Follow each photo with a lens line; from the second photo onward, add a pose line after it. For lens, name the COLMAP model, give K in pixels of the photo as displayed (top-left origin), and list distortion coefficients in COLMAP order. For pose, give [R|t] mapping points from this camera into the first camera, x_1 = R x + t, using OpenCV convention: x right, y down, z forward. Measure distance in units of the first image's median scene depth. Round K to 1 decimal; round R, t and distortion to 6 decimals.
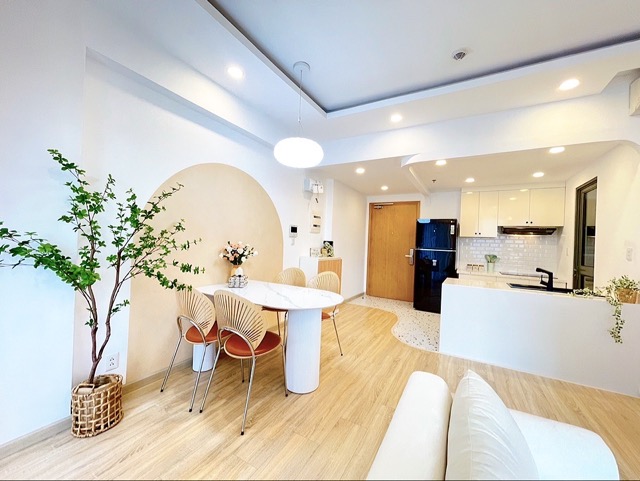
lens RADIAL K [[258.6, 0, 322.4], [0, 258.6, 240.4], [0, 0, 1]] dist [-0.001872, 0.000370]
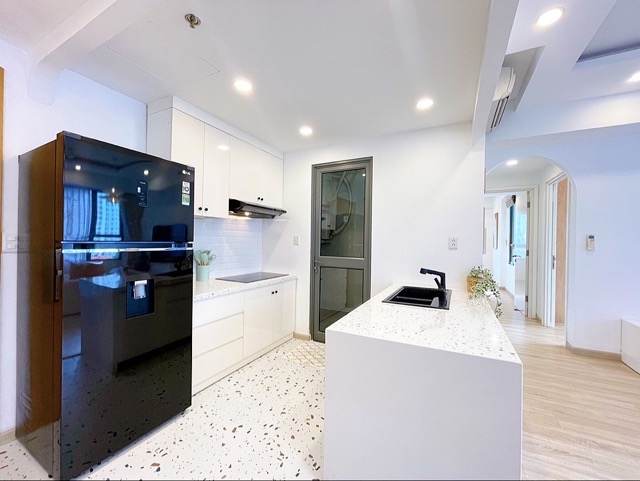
lens RADIAL K [[258.6, 0, 322.9], [0, 258.6, 242.5], [0, 0, 1]] dist [-0.001872, 0.000370]
pose [[-0.039540, -0.048314, 0.998049, 0.116091], [-0.023406, 0.998601, 0.047414, 0.008489], [-0.998944, -0.021486, -0.040615, 0.859114]]
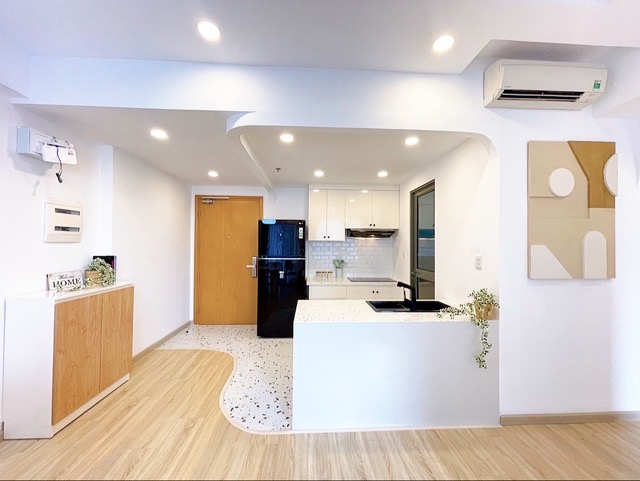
lens RADIAL K [[258.6, 0, 321.0], [0, 258.6, 240.7], [0, 0, 1]] dist [-0.001872, 0.000370]
pose [[0.844754, -0.025461, 0.534549, 0.125888], [0.023234, 0.999671, 0.010899, -0.025918], [-0.534651, 0.003212, 0.845067, 0.290527]]
